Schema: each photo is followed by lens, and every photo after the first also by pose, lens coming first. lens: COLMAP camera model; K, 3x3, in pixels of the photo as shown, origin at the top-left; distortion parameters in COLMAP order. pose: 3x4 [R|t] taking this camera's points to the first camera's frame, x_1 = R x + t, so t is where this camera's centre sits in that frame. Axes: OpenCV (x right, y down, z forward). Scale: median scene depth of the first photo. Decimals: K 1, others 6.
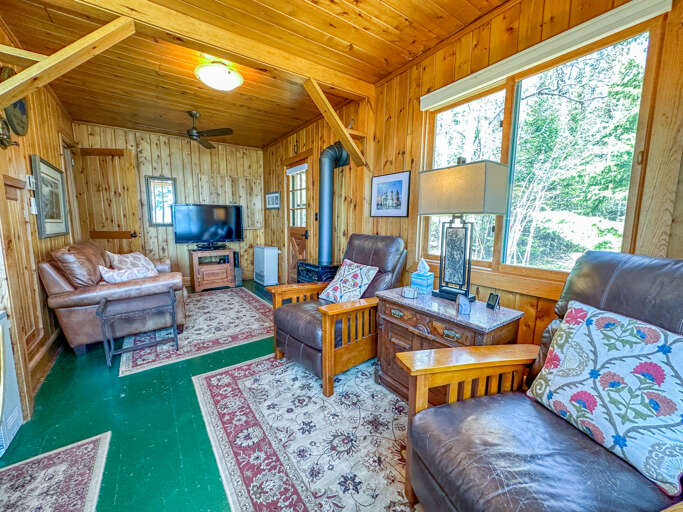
lens RADIAL K [[272.5, 0, 342.4], [0, 272.5, 254.8], [0, 0, 1]] dist [-0.000686, -0.000028]
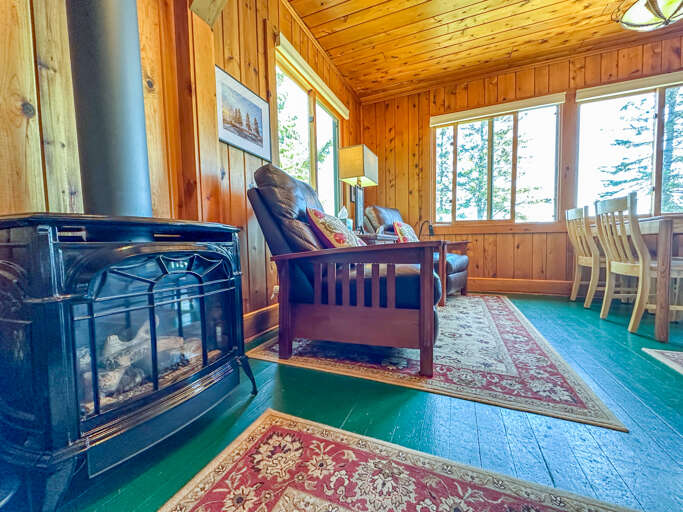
lens RADIAL K [[272.5, 0, 341.4], [0, 272.5, 256.0], [0, 0, 1]] dist [-0.000686, -0.000028]
pose [[-0.523040, -0.038149, 0.851454, -0.786615], [0.114863, 0.986729, 0.114769, 0.089193], [-0.844533, 0.157830, -0.511717, 1.828574]]
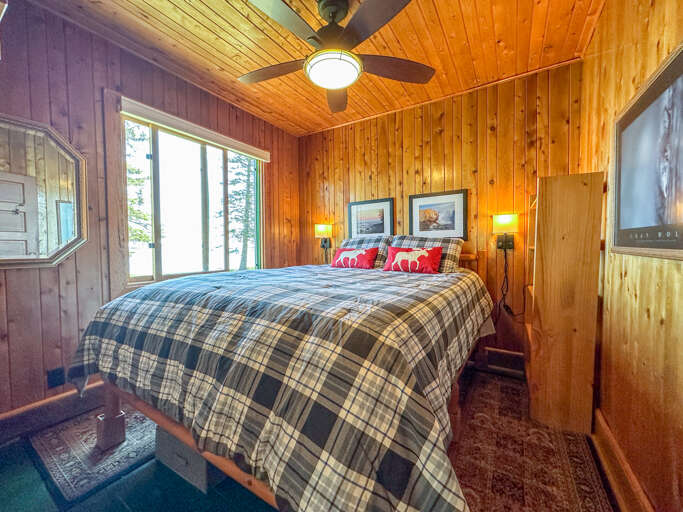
lens RADIAL K [[272.5, 0, 341.9], [0, 272.5, 252.9], [0, 0, 1]] dist [-0.000686, -0.000028]
pose [[-0.927003, 0.019345, -0.374555, 0.168495], [-0.040241, 0.987774, 0.150610, -0.180014], [0.372889, 0.154688, -0.914891, 1.598887]]
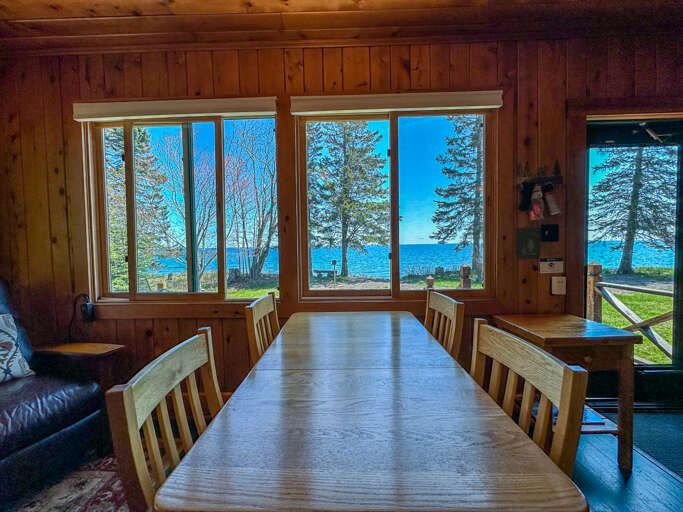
lens RADIAL K [[272.5, 0, 341.4], [0, 272.5, 255.6], [0, 0, 1]] dist [-0.000686, -0.000028]
pose [[-0.803129, -0.011265, 0.595699, -0.870868], [0.087492, 0.986753, 0.136617, -0.073364], [-0.589347, 0.161840, -0.791504, 0.450109]]
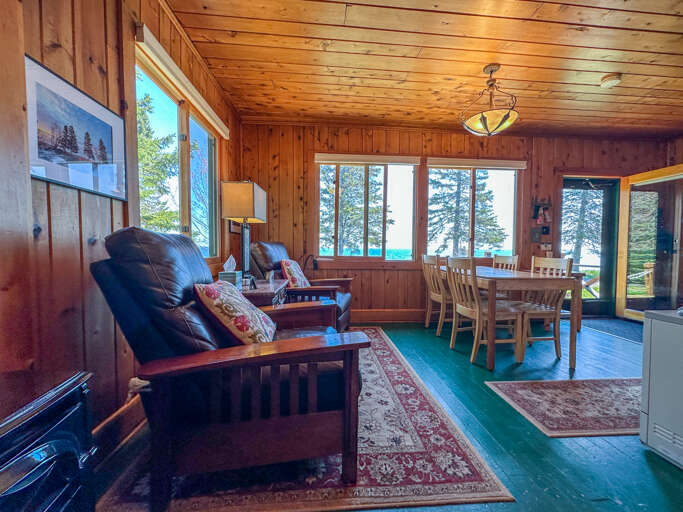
lens RADIAL K [[272.5, 0, 341.6], [0, 272.5, 256.2], [0, 0, 1]] dist [-0.000686, -0.000028]
pose [[-0.858678, -0.027661, 0.511768, -0.612039], [0.049425, 0.989419, 0.136406, -0.117630], [-0.510126, 0.142423, -0.848226, 1.814012]]
